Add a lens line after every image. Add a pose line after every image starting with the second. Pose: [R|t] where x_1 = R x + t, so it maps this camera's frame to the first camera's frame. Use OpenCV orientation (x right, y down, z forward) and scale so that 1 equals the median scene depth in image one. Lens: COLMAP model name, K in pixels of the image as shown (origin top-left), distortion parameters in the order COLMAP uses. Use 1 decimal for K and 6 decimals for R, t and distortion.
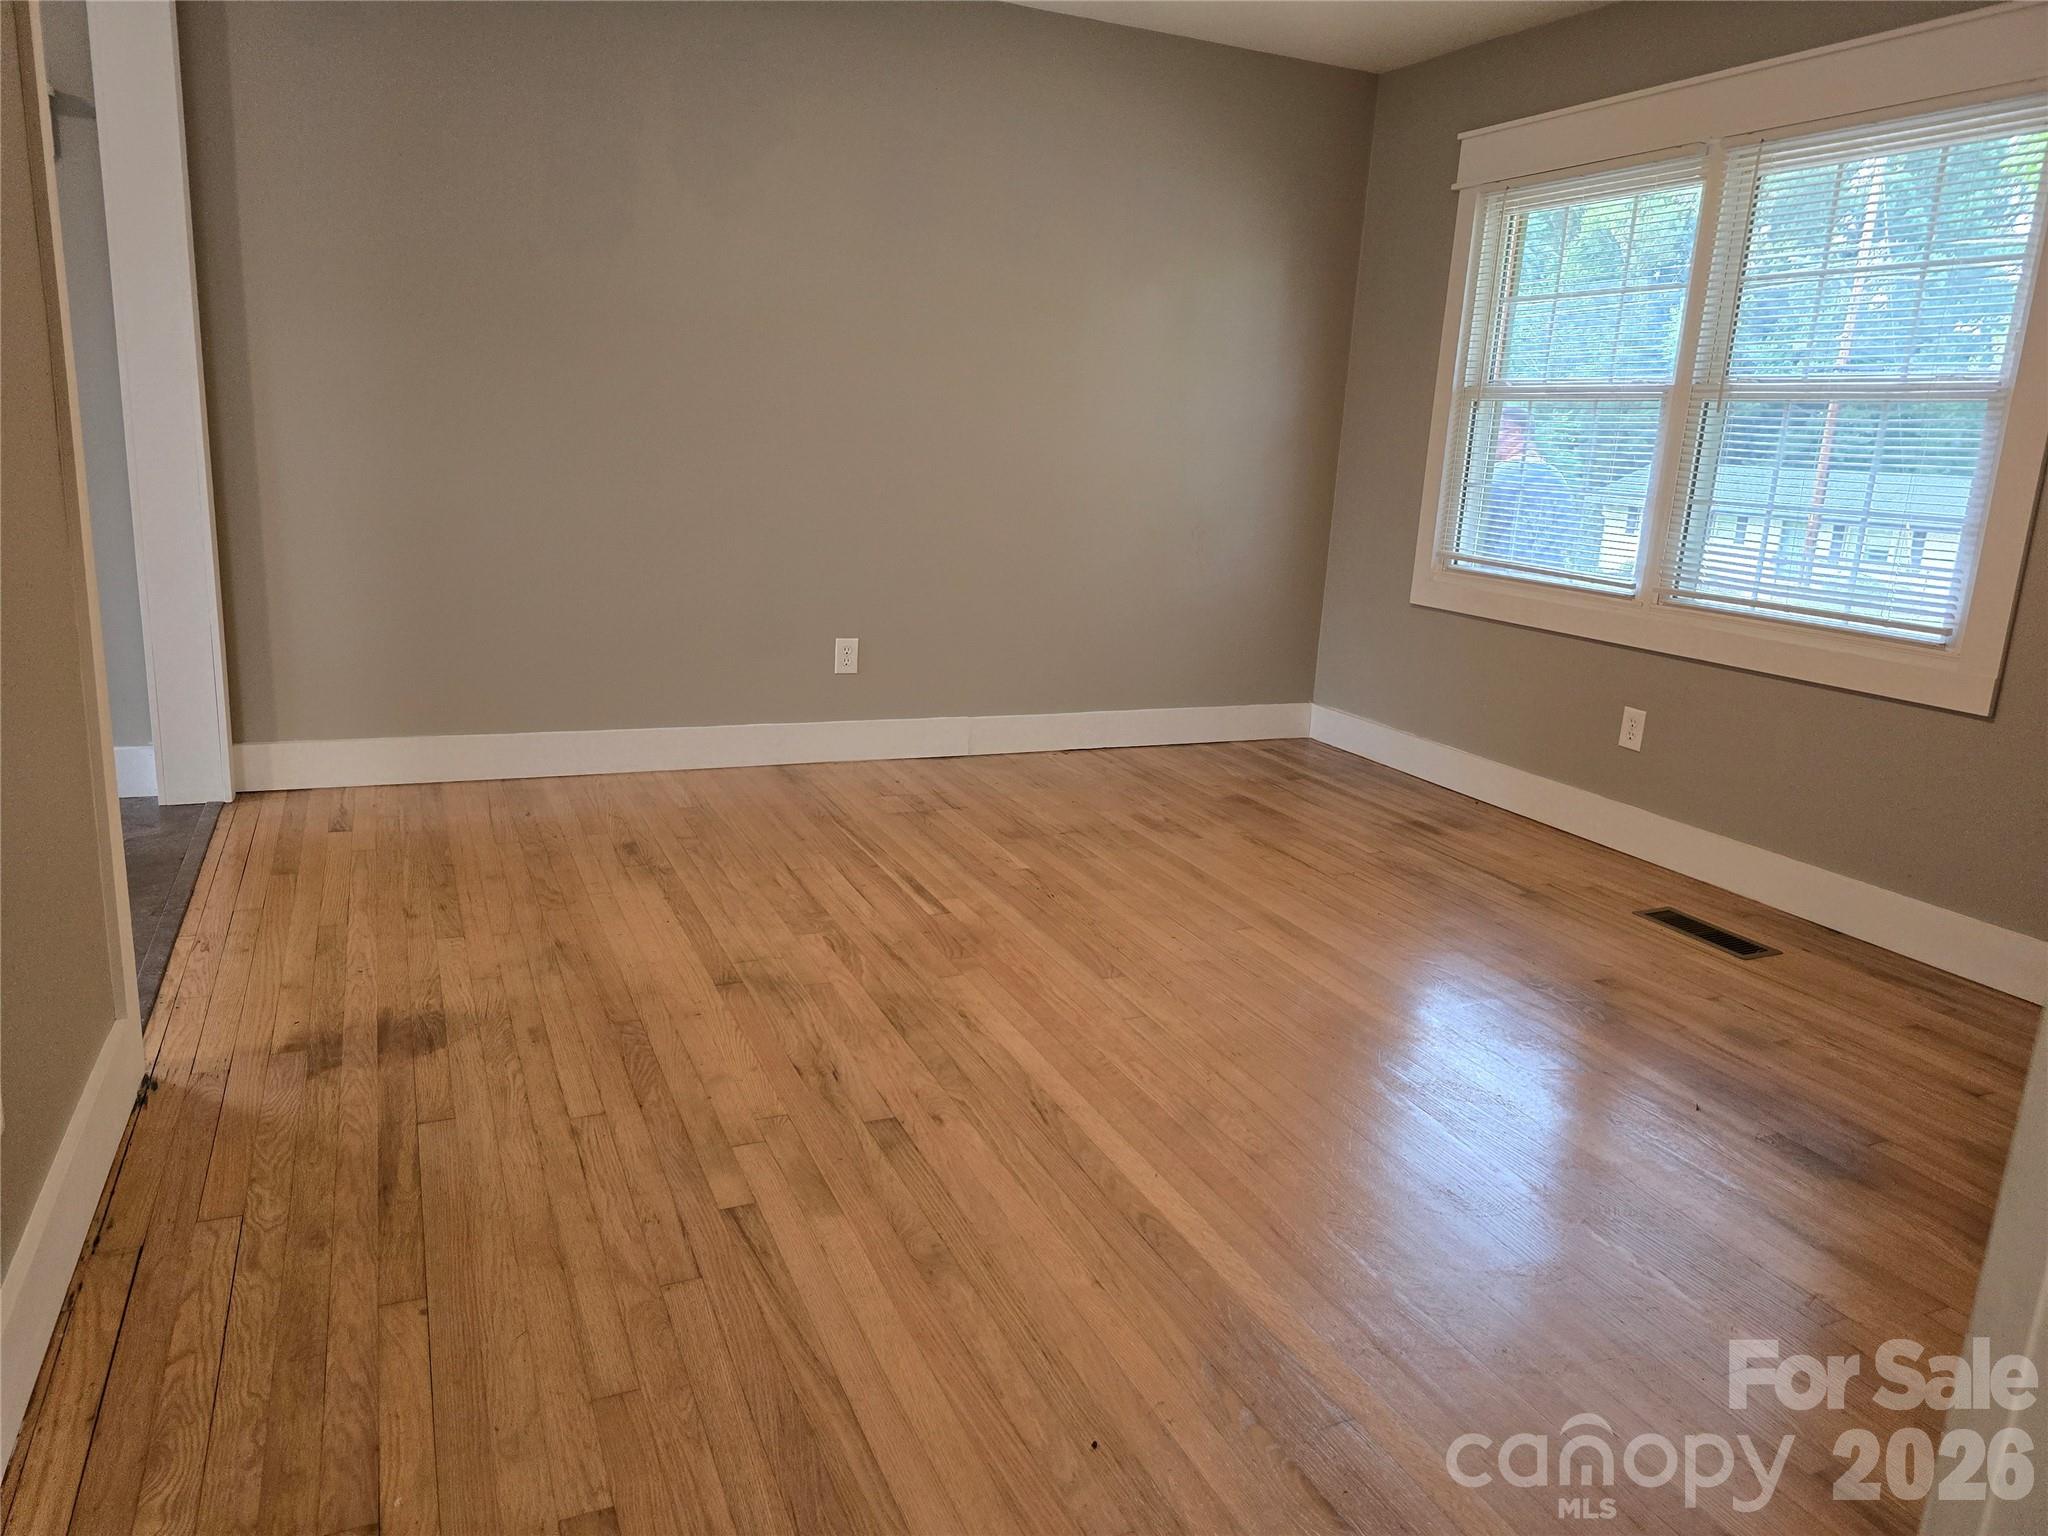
lens RADIAL K [[1365.7, 0, 1029.7], [0, 1365.7, 747.5], [0, 0, 1]] dist [0.028251, -0.001331]
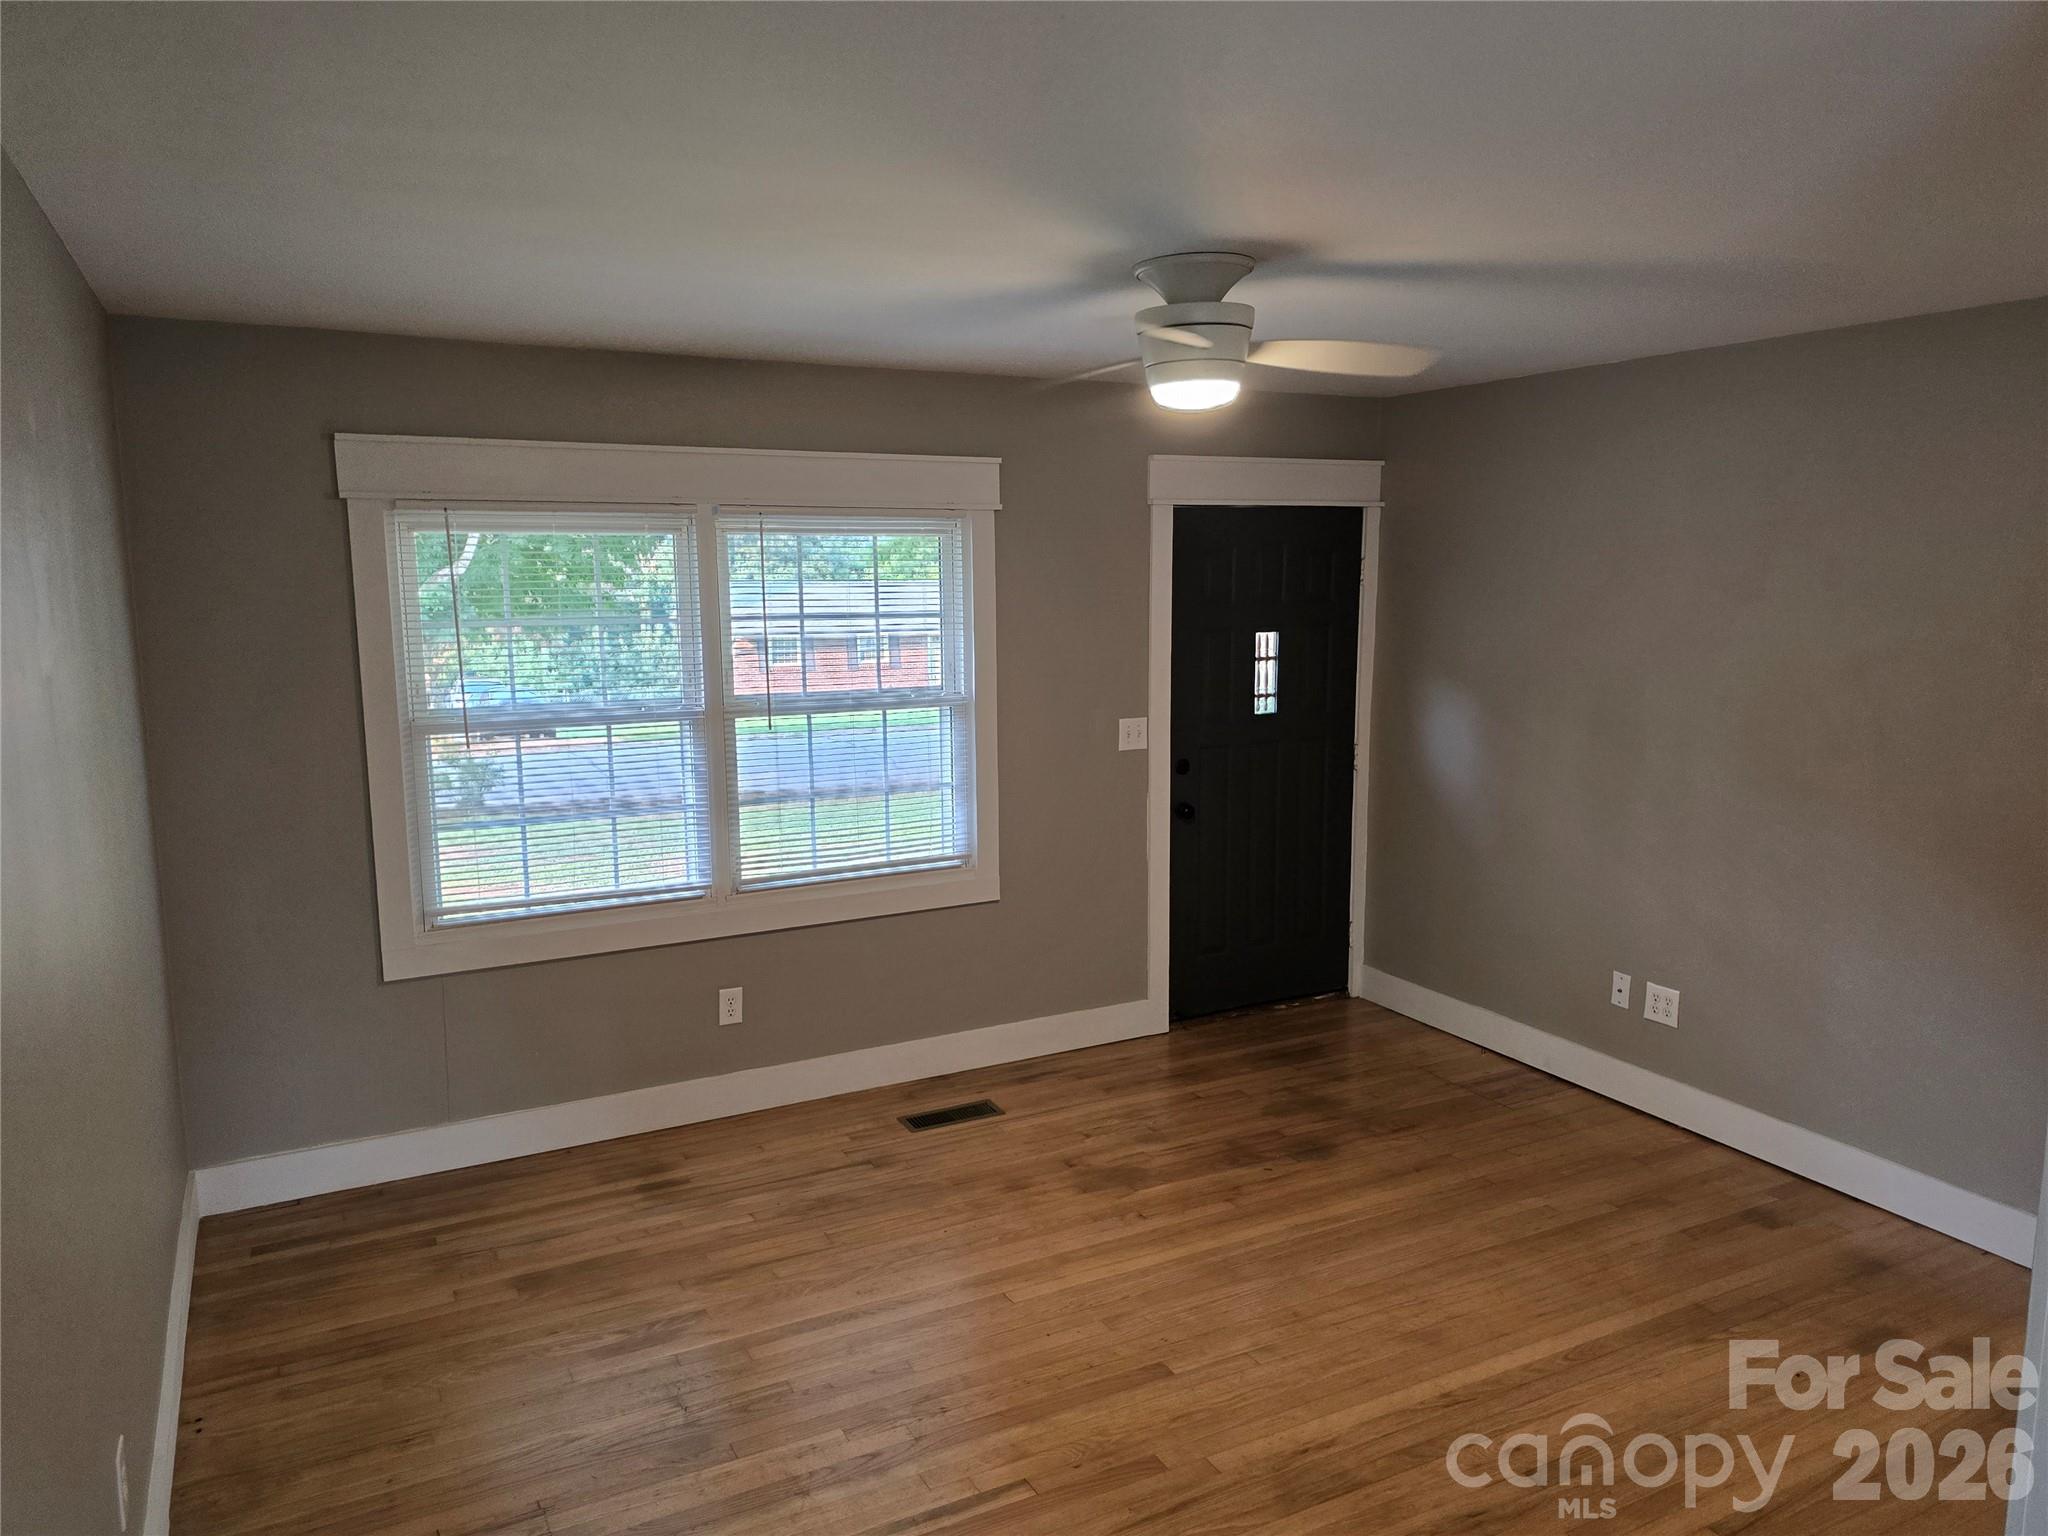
lens RADIAL K [[1428.9, 0, 1024.0], [0, 1428.9, 768.0], [0, 0, 1]] dist [0.003596, -0.000446]
pose [[-0.047087, -0.201148, 0.978429, -0.772549], [0.232215, 0.950475, 0.206576, -0.442271], [-0.971524, 0.236932, 0.001954, 0.838794]]
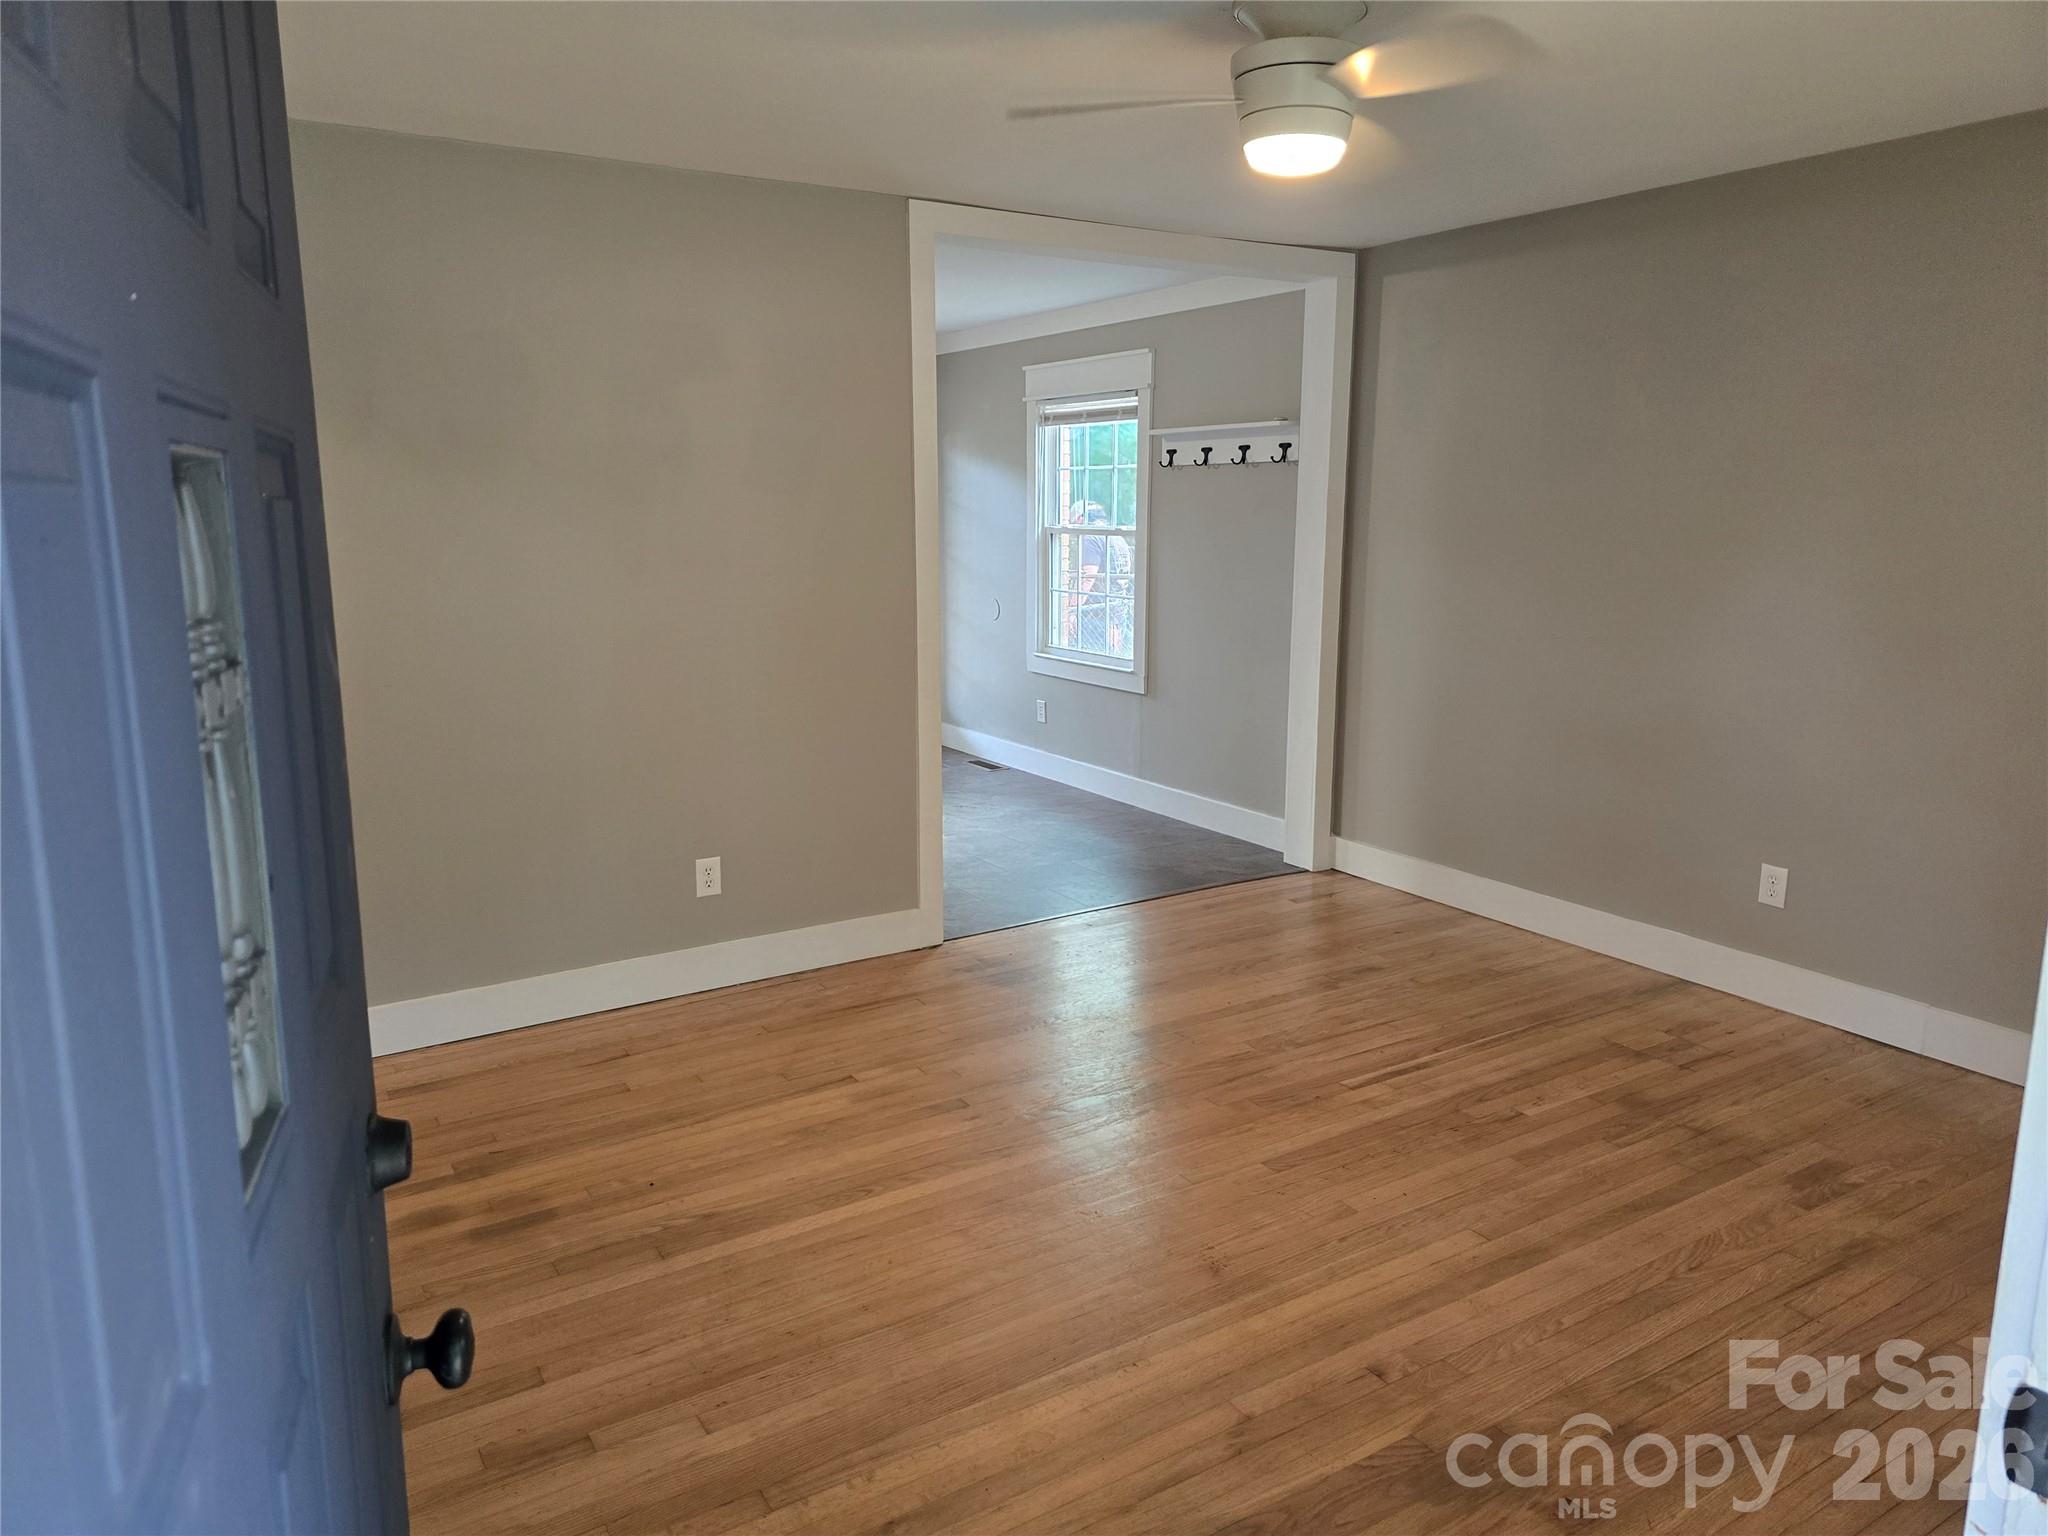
lens RADIAL K [[1365.7, 0, 1029.7], [0, 1365.7, 747.5], [0, 0, 1]] dist [0.028251, -0.001331]
pose [[0.127515, 0.125971, -0.983804, 0.890347], [-0.214633, 0.971903, 0.096628, -0.182361], [0.968335, 0.198835, 0.150970, 0.497727]]
